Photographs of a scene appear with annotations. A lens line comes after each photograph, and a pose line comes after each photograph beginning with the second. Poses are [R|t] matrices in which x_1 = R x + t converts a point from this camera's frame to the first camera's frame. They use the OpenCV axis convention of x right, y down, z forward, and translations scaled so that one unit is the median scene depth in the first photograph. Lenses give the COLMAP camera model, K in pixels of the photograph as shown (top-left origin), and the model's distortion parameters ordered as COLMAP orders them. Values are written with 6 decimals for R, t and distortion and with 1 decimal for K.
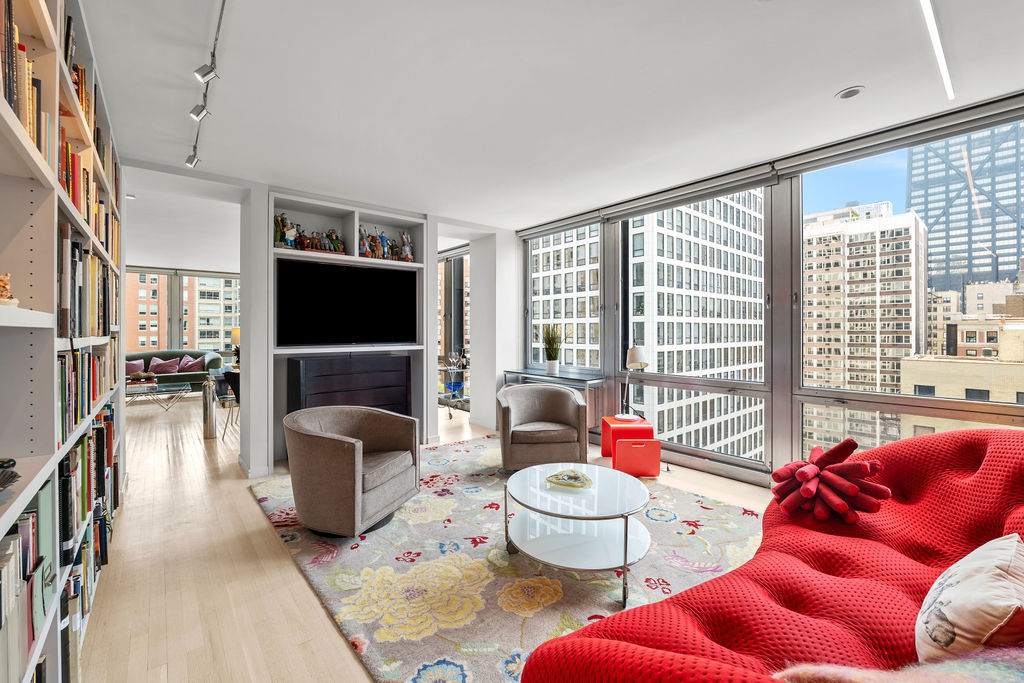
lens RADIAL K [[418.0, 0, 504.1], [0, 418.0, 329.4], [0, 0, 1]] dist [-0.013783, 0.000838]
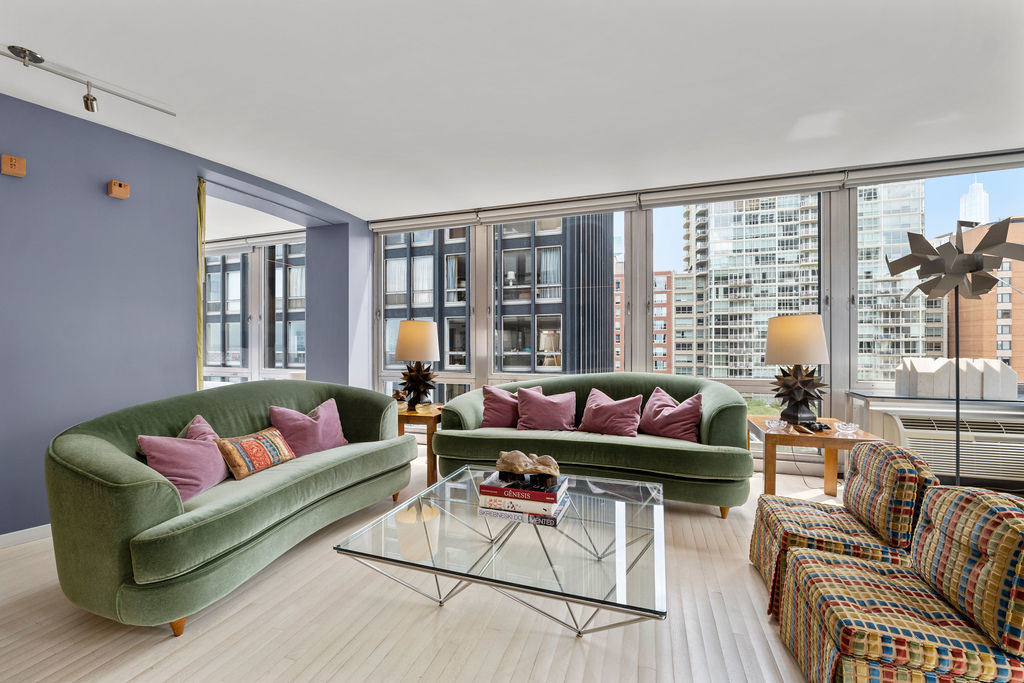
lens RADIAL K [[418.0, 0, 505.1], [0, 418.0, 346.9], [0, 0, 1]] dist [-0.013783, 0.000838]
pose [[0.522480, 0.006358, -0.852628, -0.364809], [0.003568, 0.999947, 0.009643, 0.013125], [0.852644, -0.008080, 0.522429, 0.483778]]
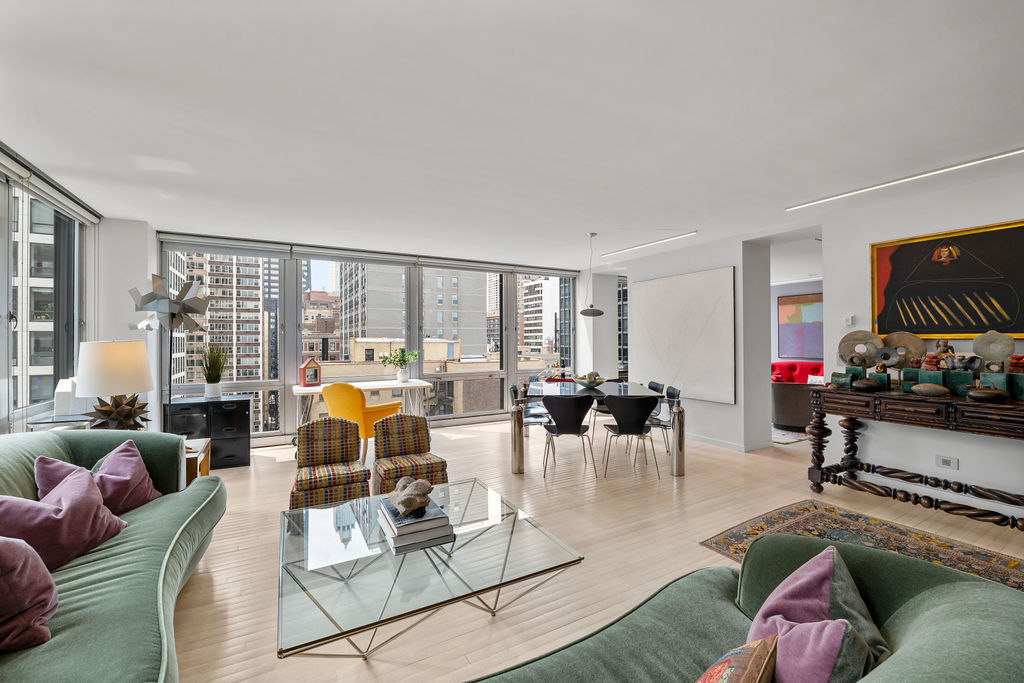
lens RADIAL K [[418.0, 0, 505.4], [0, 418.0, 339.7], [0, 0, 1]] dist [-0.013783, 0.000838]
pose [[0.196045, 0.004612, 0.980584, -0.679389], [-0.000175, 0.999989, -0.004668, -0.001501], [-0.980595, 0.000744, 0.196043, 0.497239]]
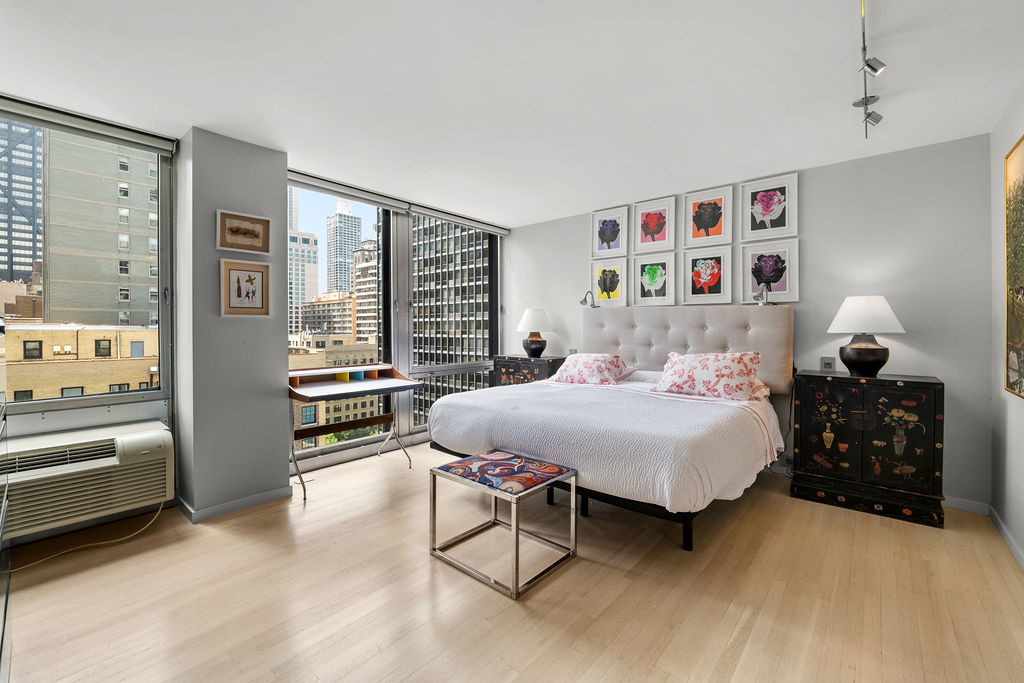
lens RADIAL K [[418.0, 0, 521.6], [0, 418.0, 334.4], [0, 0, 1]] dist [-0.013783, 0.000838]
pose [[-0.194262, -0.011966, 0.980877, 0.075910], [0.001142, 0.999922, 0.012424, -0.000516], [-0.980949, 0.003534, -0.194233, -0.084300]]
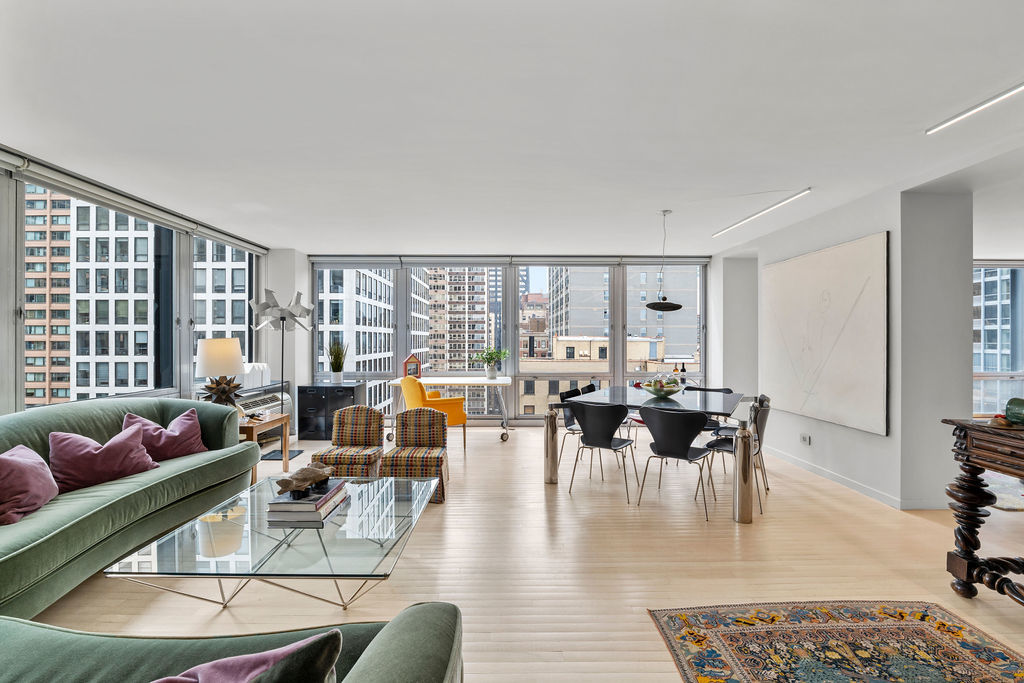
lens RADIAL K [[418.0, 0, 506.2], [0, 418.0, 339.8], [0, 0, 1]] dist [-0.013783, 0.000838]
pose [[0.636691, 0.003396, 0.771111, -0.605265], [-0.006388, 0.999979, 0.000870, -0.002259], [-0.771092, -0.005480, 0.636700, 0.376867]]
